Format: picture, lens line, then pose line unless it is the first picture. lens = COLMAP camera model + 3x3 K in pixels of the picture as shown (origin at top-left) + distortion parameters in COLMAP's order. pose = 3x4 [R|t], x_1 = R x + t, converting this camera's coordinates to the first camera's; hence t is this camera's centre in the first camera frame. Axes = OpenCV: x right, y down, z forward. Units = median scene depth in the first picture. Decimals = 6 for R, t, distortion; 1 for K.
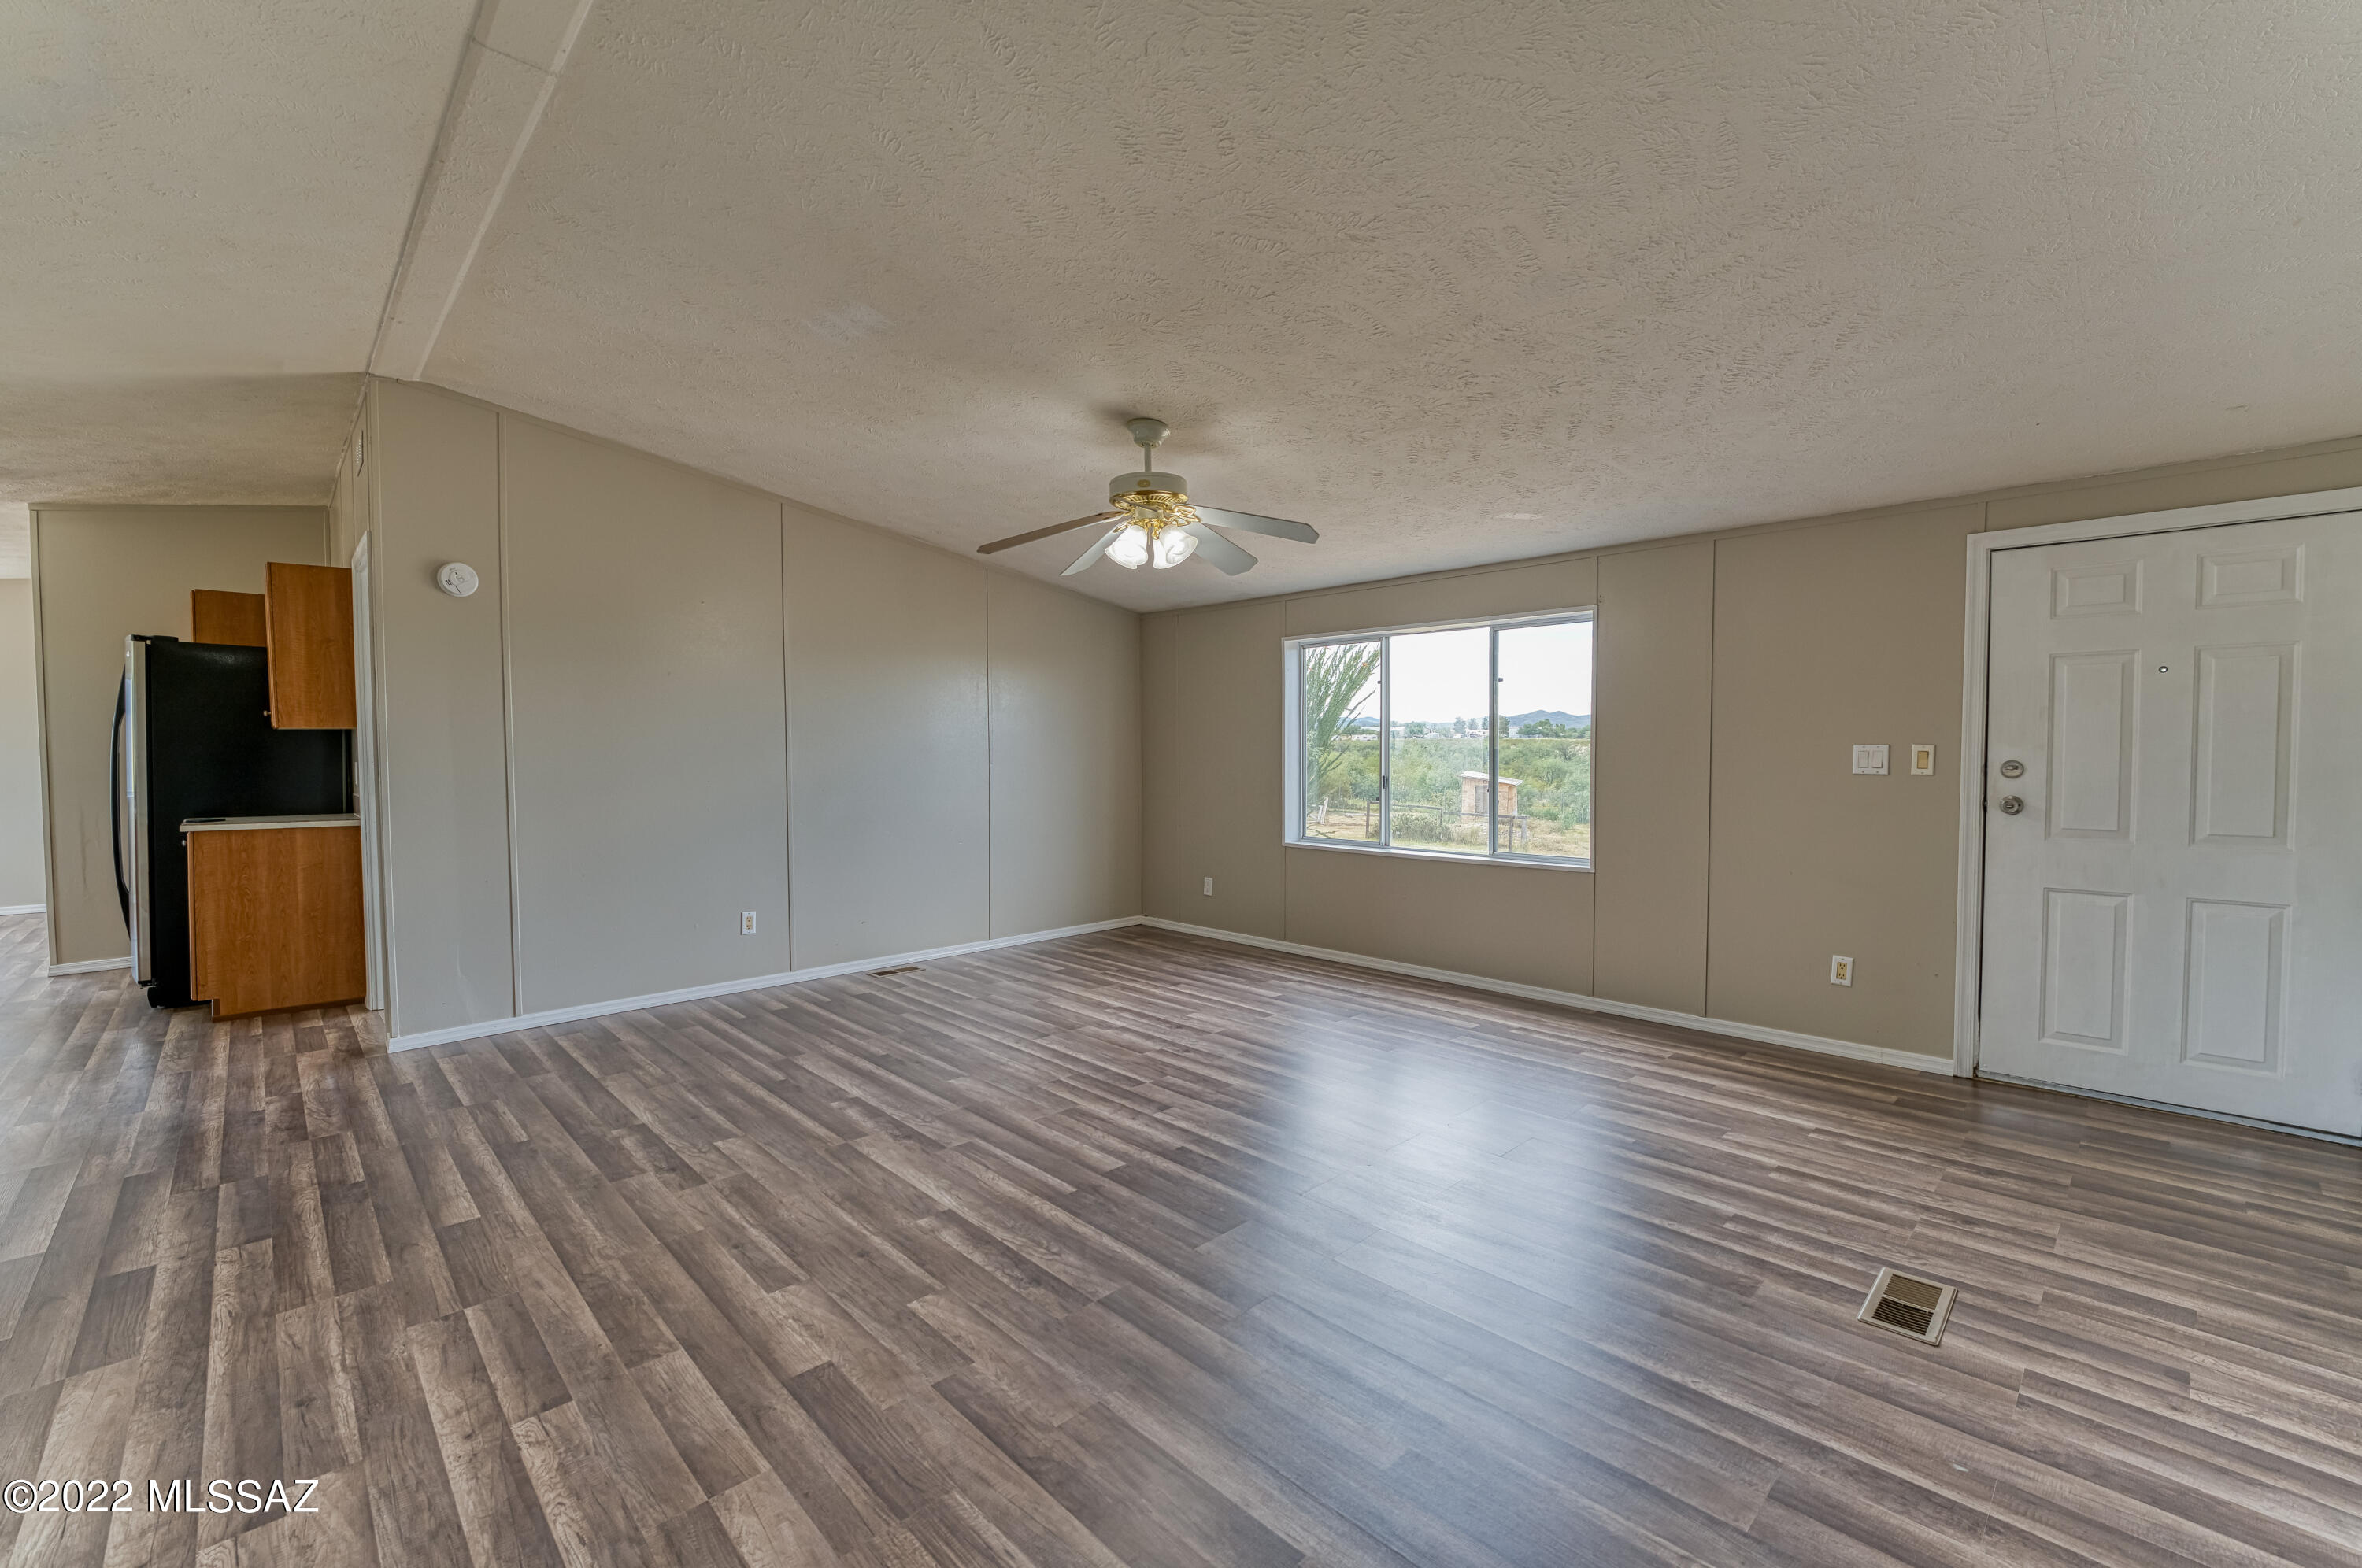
lens RADIAL K [[970.6, 0, 1184.7], [0, 970.6, 786.4], [0, 0, 1]] dist [-0.019522, 0.003499]
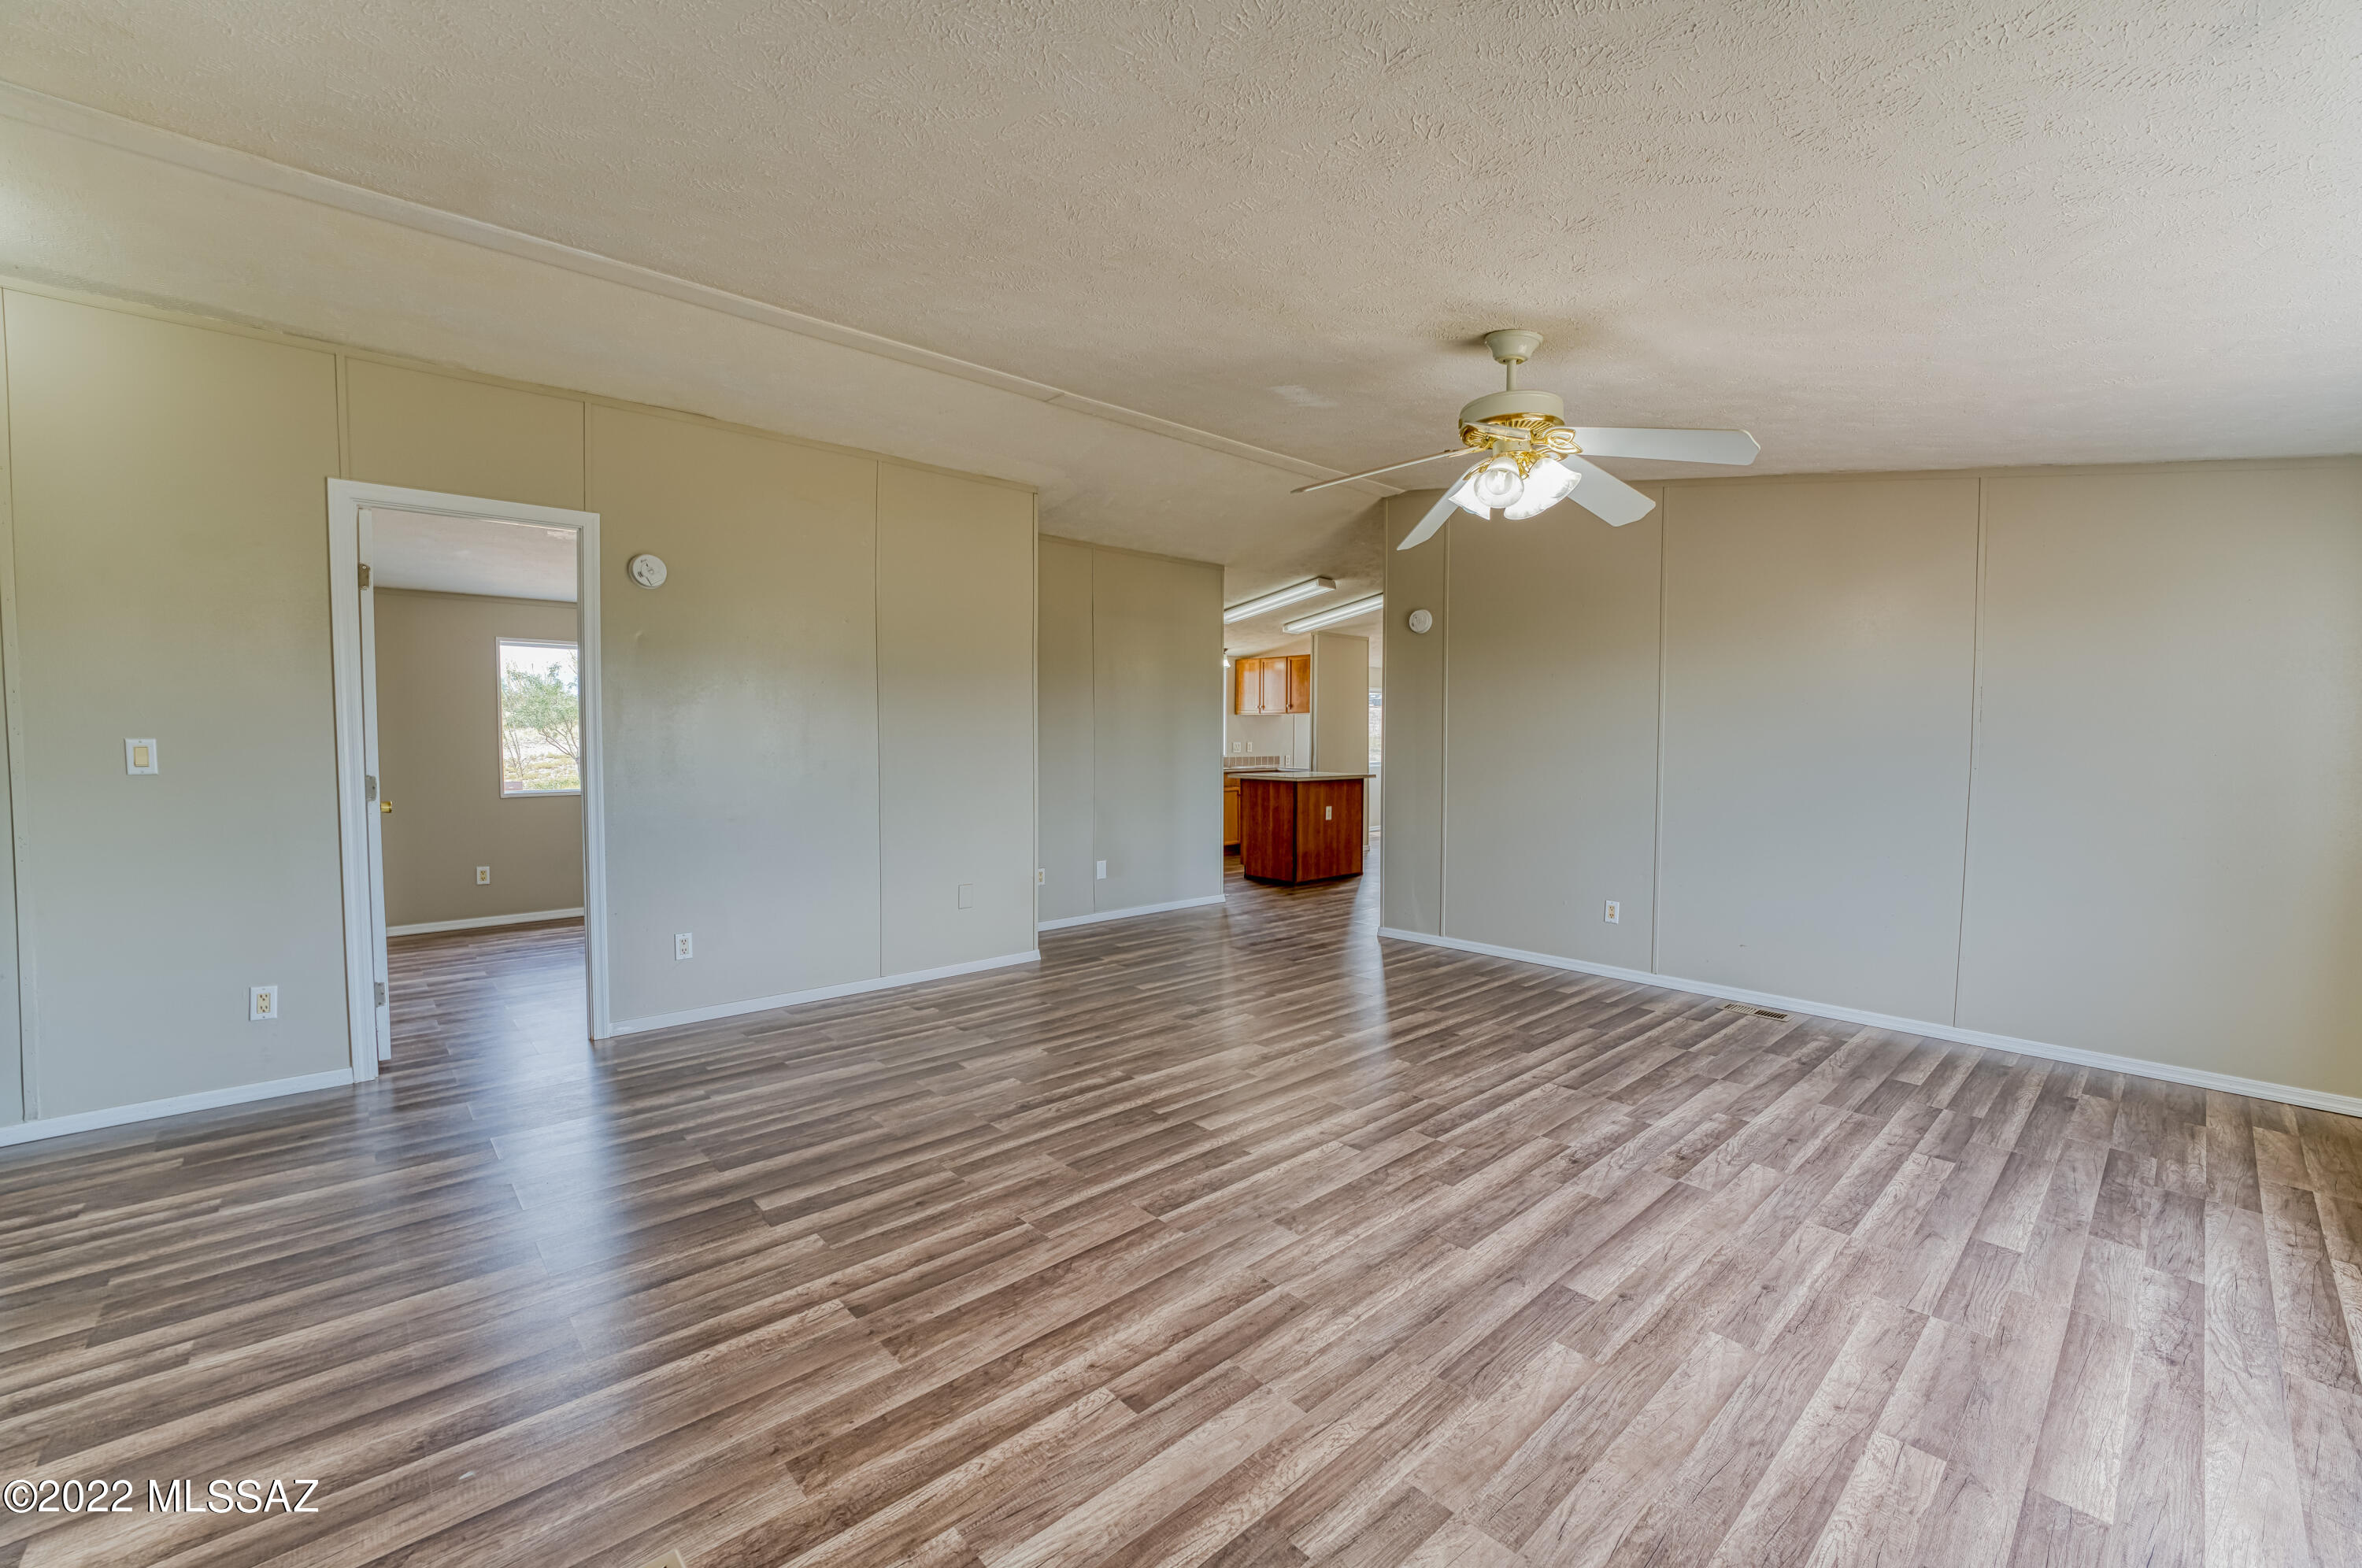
lens RADIAL K [[970.6, 0, 1182.4], [0, 970.6, 724.1], [0, 0, 1]] dist [-0.019522, 0.003499]
pose [[-0.037293, -0.009035, -0.999264, 1.048562], [-0.044637, 0.998976, -0.007366, -0.049951], [0.998307, 0.044330, -0.037658, 1.027649]]
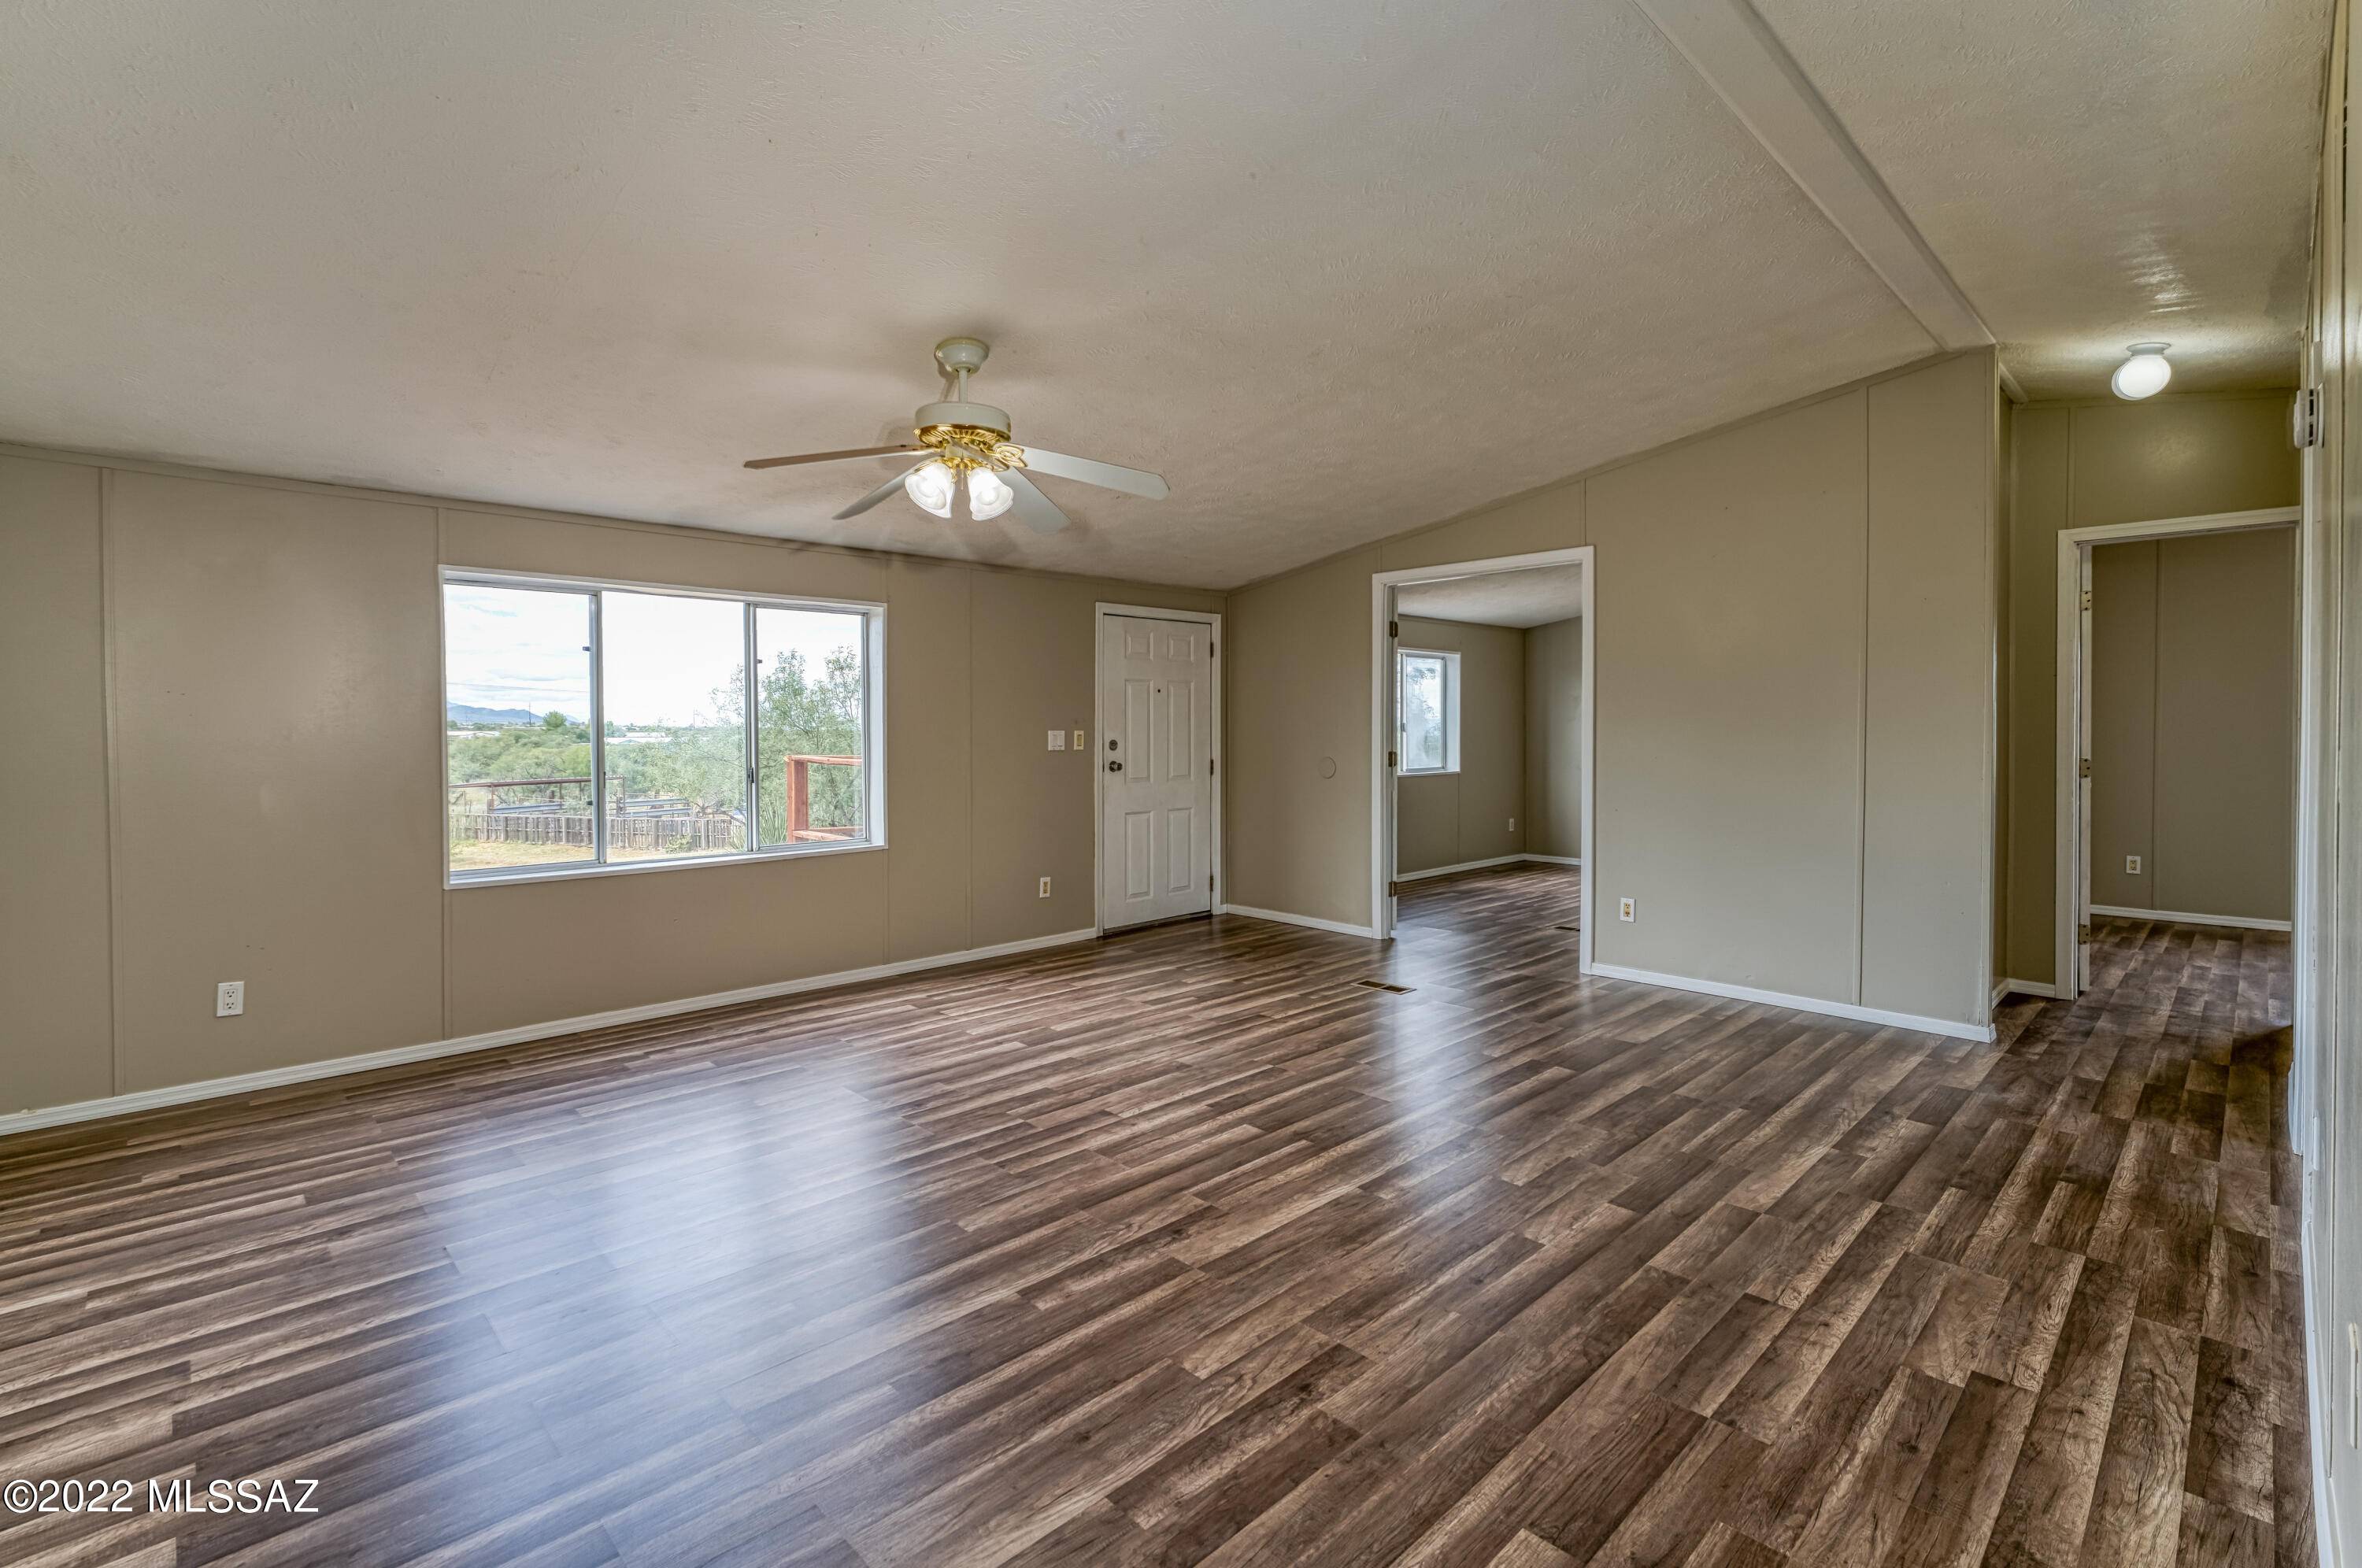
lens RADIAL K [[1052.9, 0, 1190.4], [0, 1052.9, 747.5], [0, 0, 1]] dist [-0.006978, 0.000342]
pose [[0.003154, -0.012815, 0.999913, -1.250282], [0.045403, 0.998889, 0.012658, -0.039873], [-0.998964, 0.045360, 0.003732, 1.077353]]
